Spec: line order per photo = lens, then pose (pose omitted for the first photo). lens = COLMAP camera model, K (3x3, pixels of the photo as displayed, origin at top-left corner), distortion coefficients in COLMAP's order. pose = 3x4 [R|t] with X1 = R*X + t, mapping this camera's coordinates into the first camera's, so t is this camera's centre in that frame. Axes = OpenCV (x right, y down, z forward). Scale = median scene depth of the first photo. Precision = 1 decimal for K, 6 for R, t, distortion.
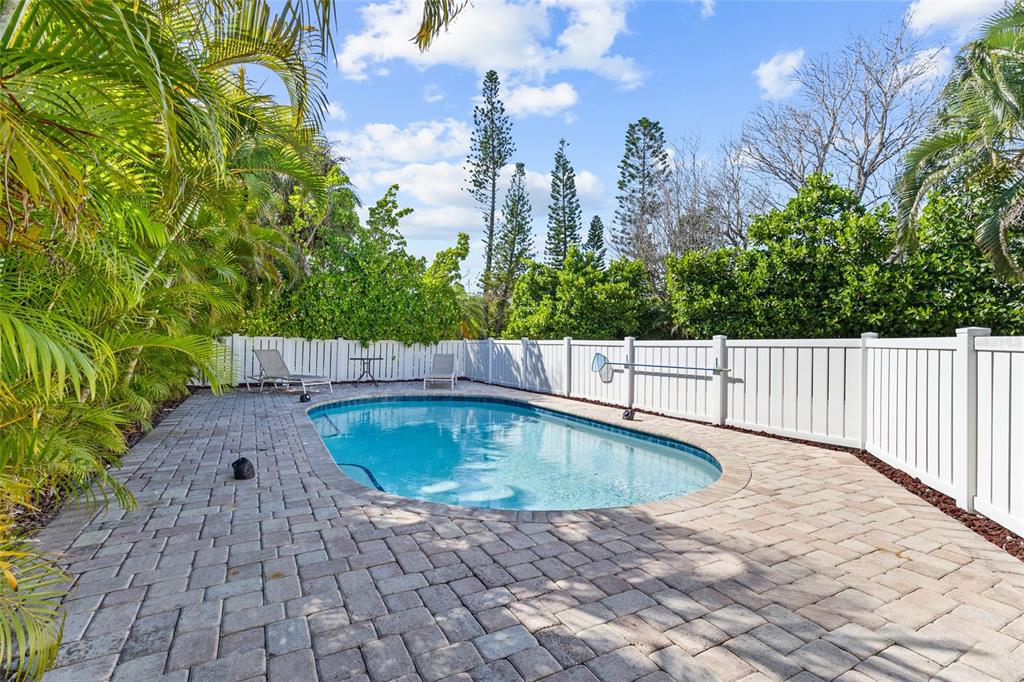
lens RADIAL K [[477.9, 0, 511.2], [0, 477.9, 334.9], [0, 0, 1]] dist [-0.003040, -0.000078]
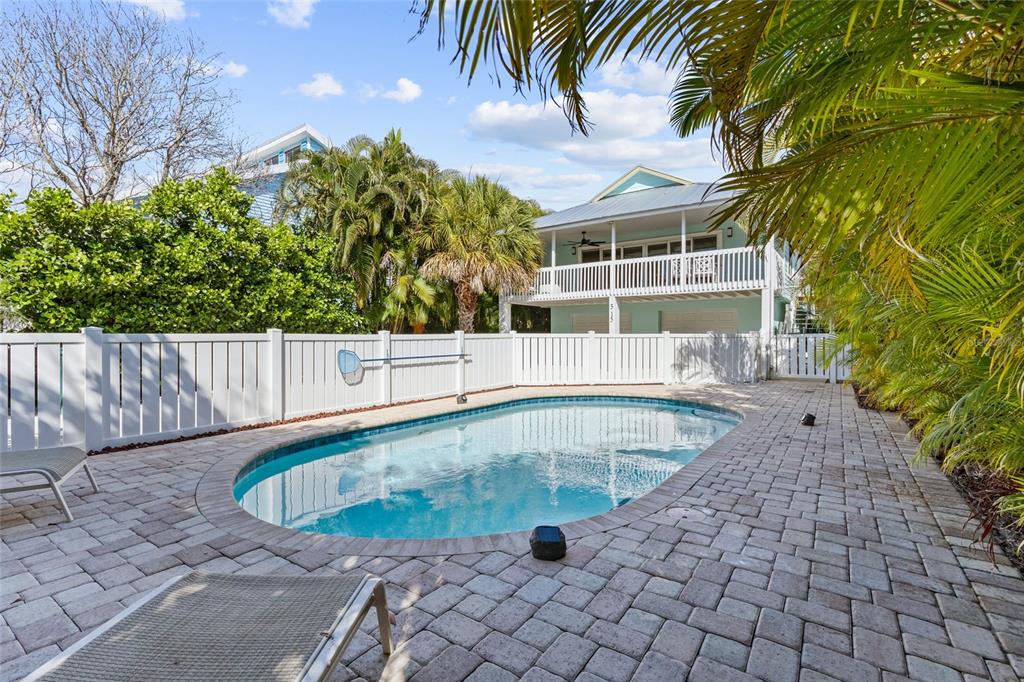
lens RADIAL K [[477.9, 0, 511.2], [0, 477.9, 334.9], [0, 0, 1]] dist [-0.003040, -0.000078]
pose [[-0.465543, -0.002915, 0.885021, -0.276060], [-0.012701, 0.999914, -0.003388, 0.004988], [-0.884934, -0.012818, -0.465540, 0.475089]]
